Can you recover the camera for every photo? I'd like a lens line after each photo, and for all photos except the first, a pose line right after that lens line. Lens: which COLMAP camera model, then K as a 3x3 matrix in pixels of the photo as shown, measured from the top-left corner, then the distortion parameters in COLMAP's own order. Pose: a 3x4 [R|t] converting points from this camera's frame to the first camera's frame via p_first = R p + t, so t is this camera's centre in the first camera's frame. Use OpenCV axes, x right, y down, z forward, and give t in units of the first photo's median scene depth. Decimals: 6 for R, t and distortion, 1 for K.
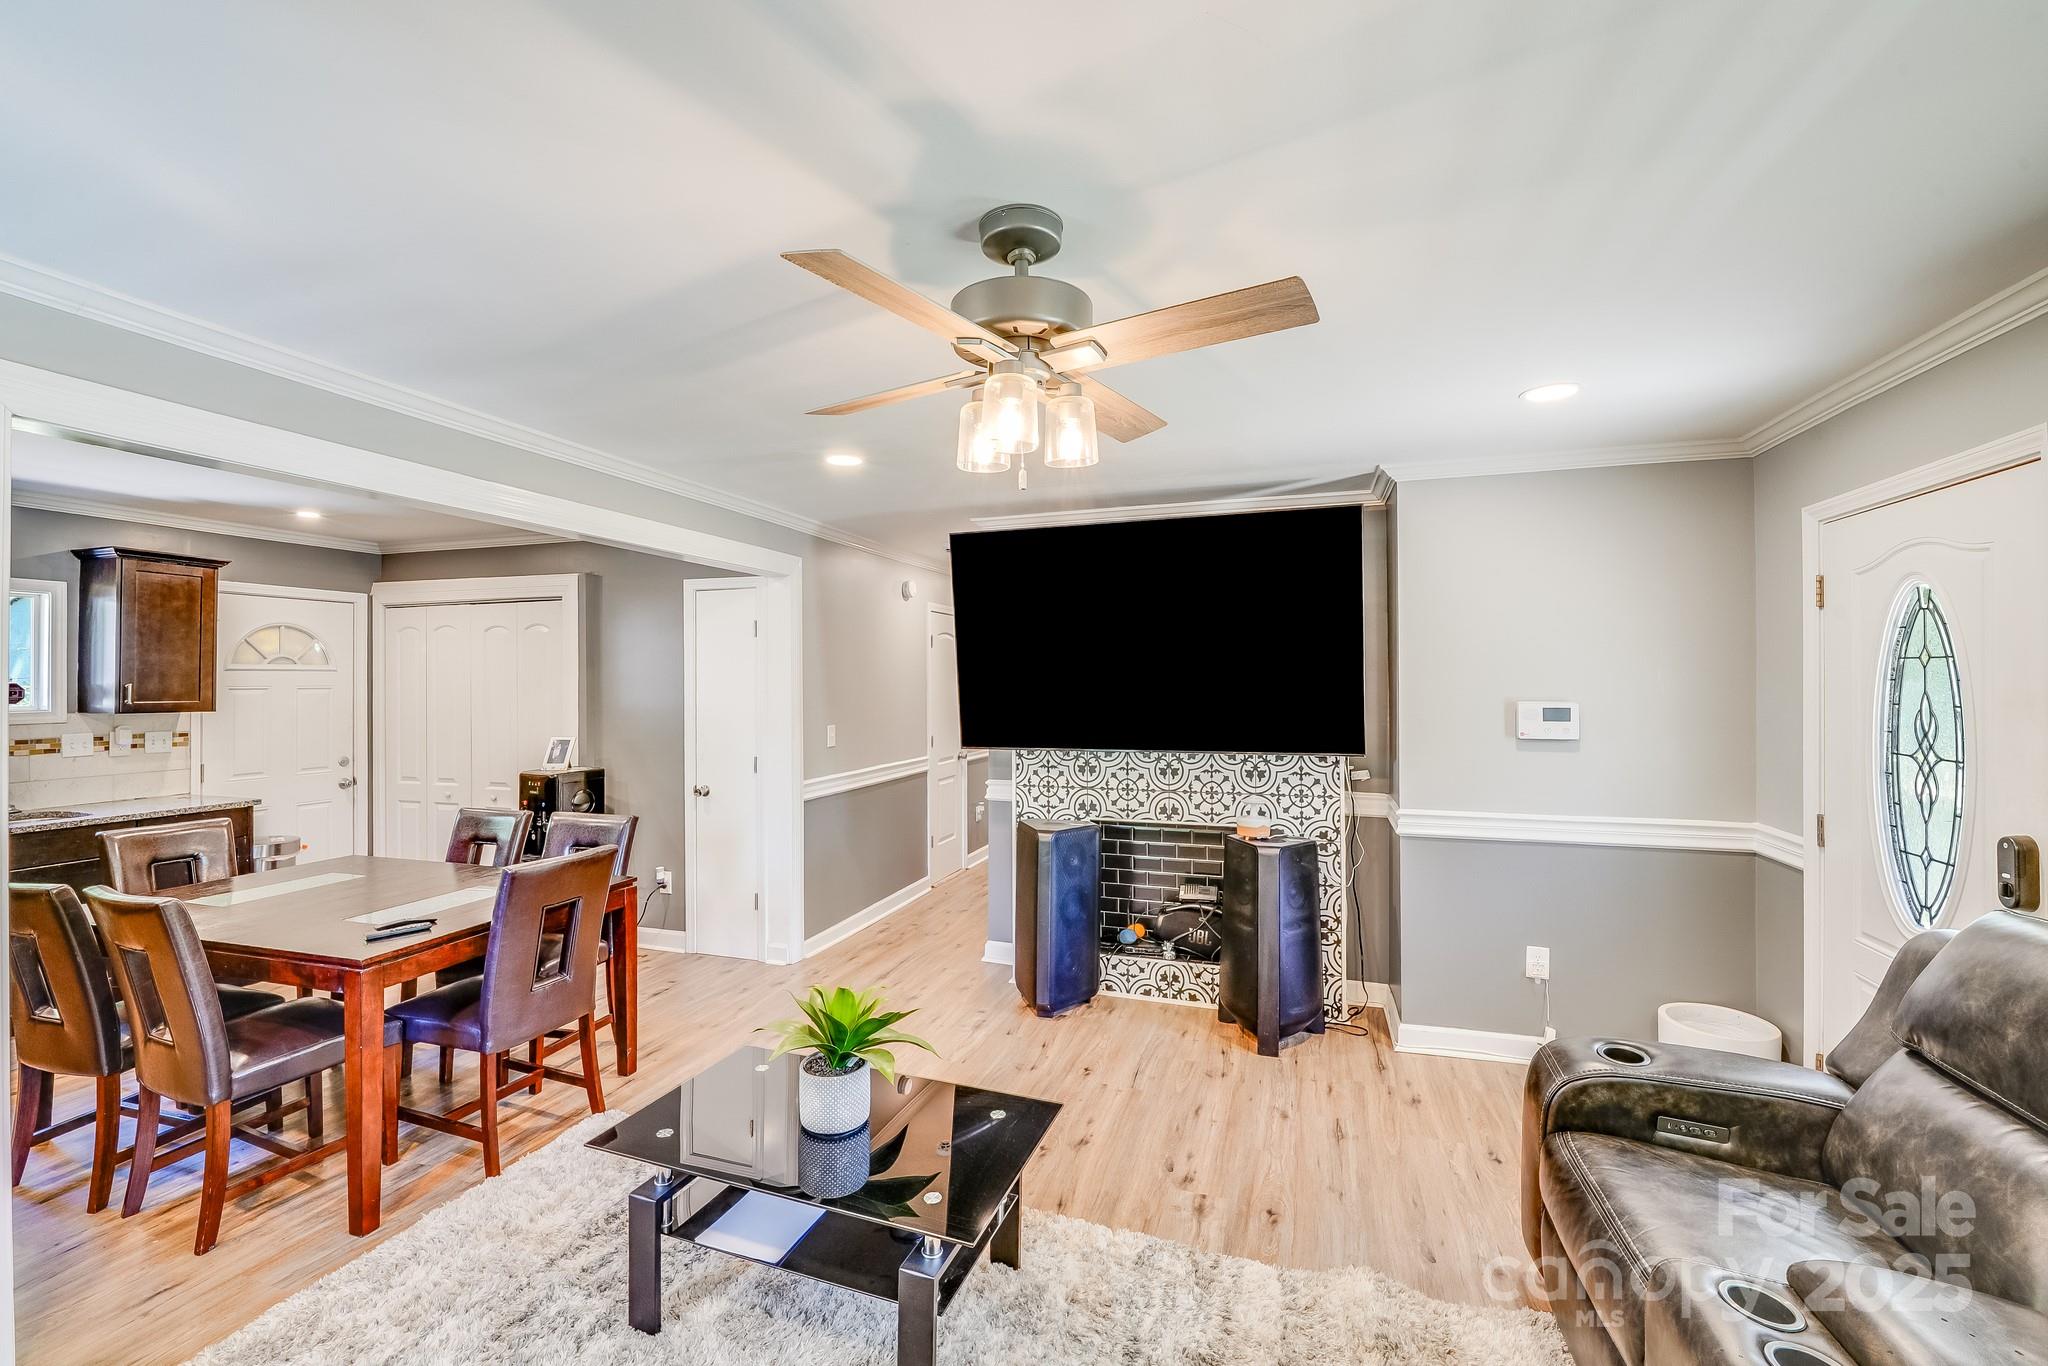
lens RADIAL K [[853.2, 0, 1024.0], [0, 853.2, 683.0], [0, 0, 1]] dist [0.001142, 0.000006]
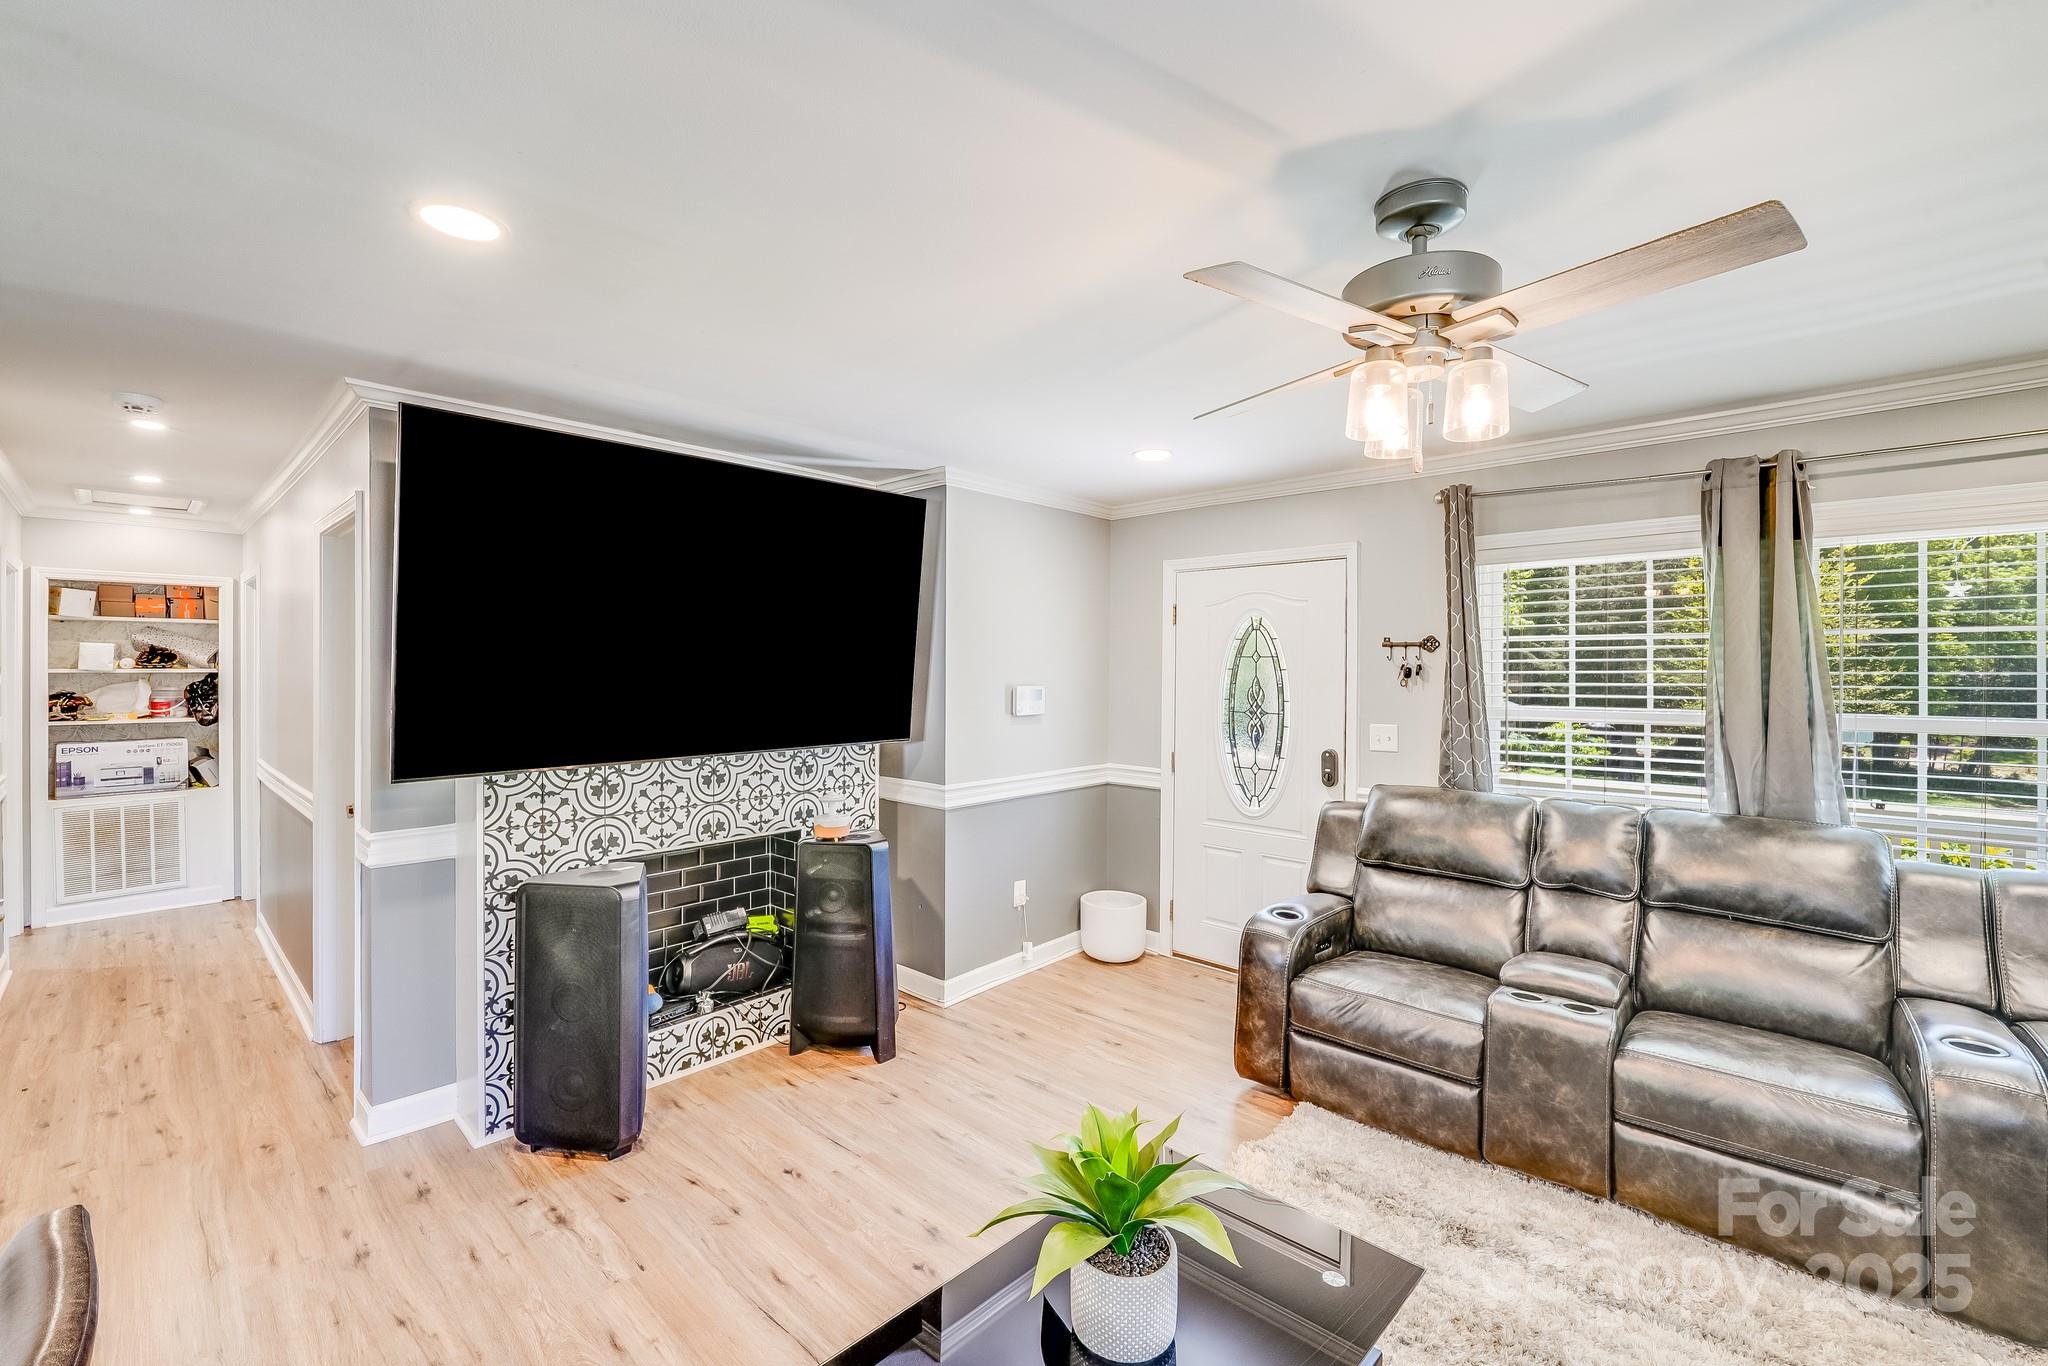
lens RADIAL K [[845.0, 0, 1022.3], [0, 845.0, 670.8], [0, 0, 1]] dist [-0.001139, -0.000734]
pose [[0.417052, -0.000794, 0.908882, -0.435527], [-0.003592, 0.999990, 0.002522, -0.001861], [-0.908875, -0.004316, 0.417045, 0.402070]]
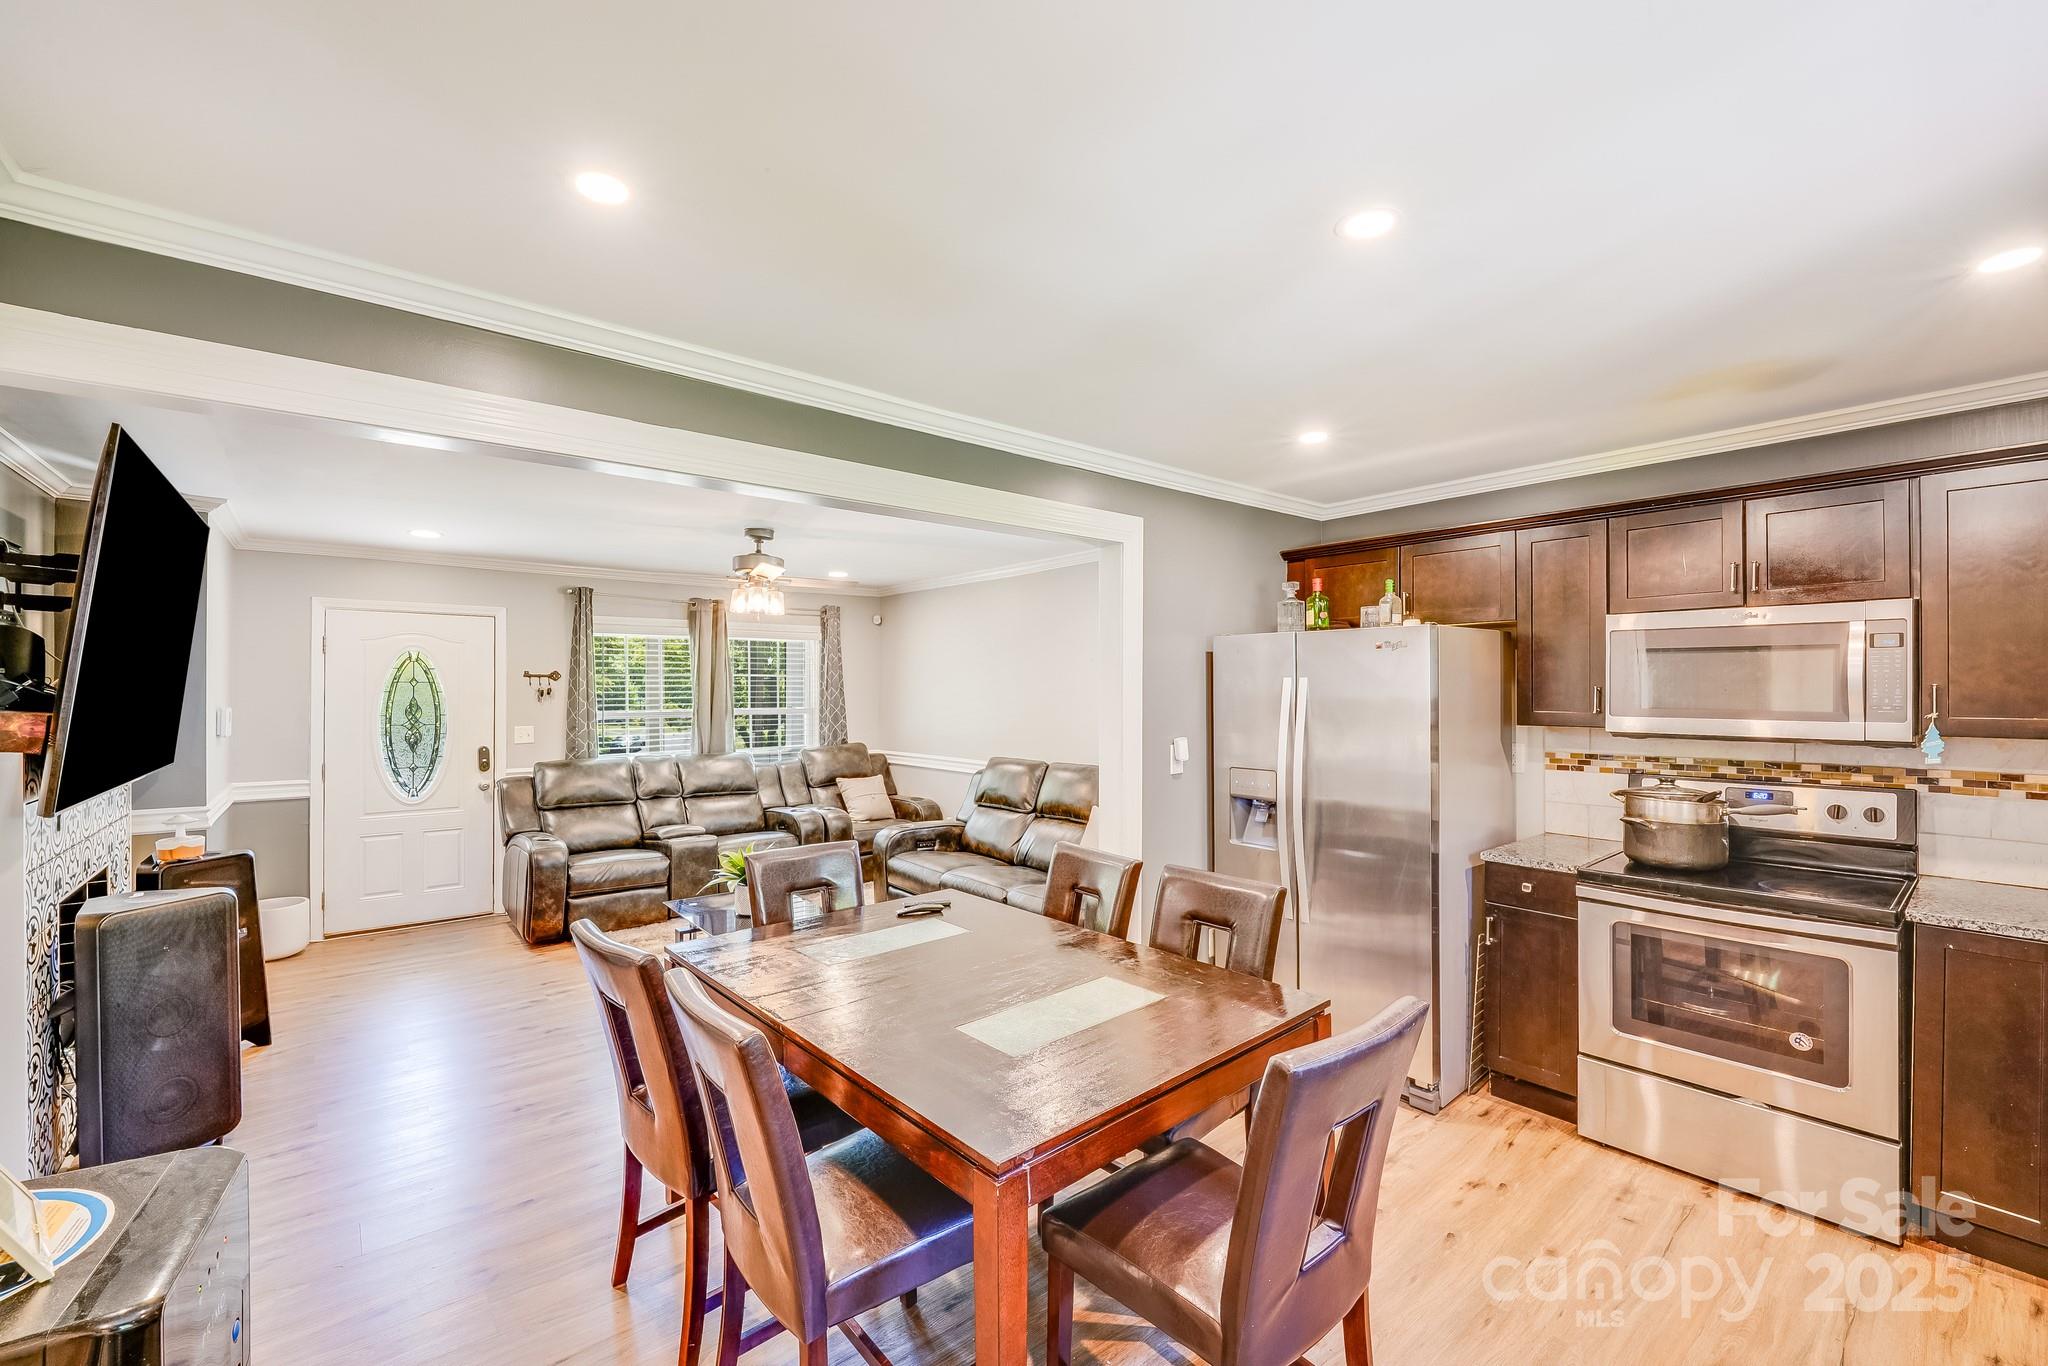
lens RADIAL K [[850.7, 0, 1024.0], [0, 850.7, 683.0], [0, 0, 1]] dist [-0.015287, -0.000538]
pose [[-0.849842, 0.007747, 0.526981, -0.916971], [0.003678, 0.999955, -0.008770, -0.000737], [-0.527025, -0.005515, -0.849832, 1.192555]]
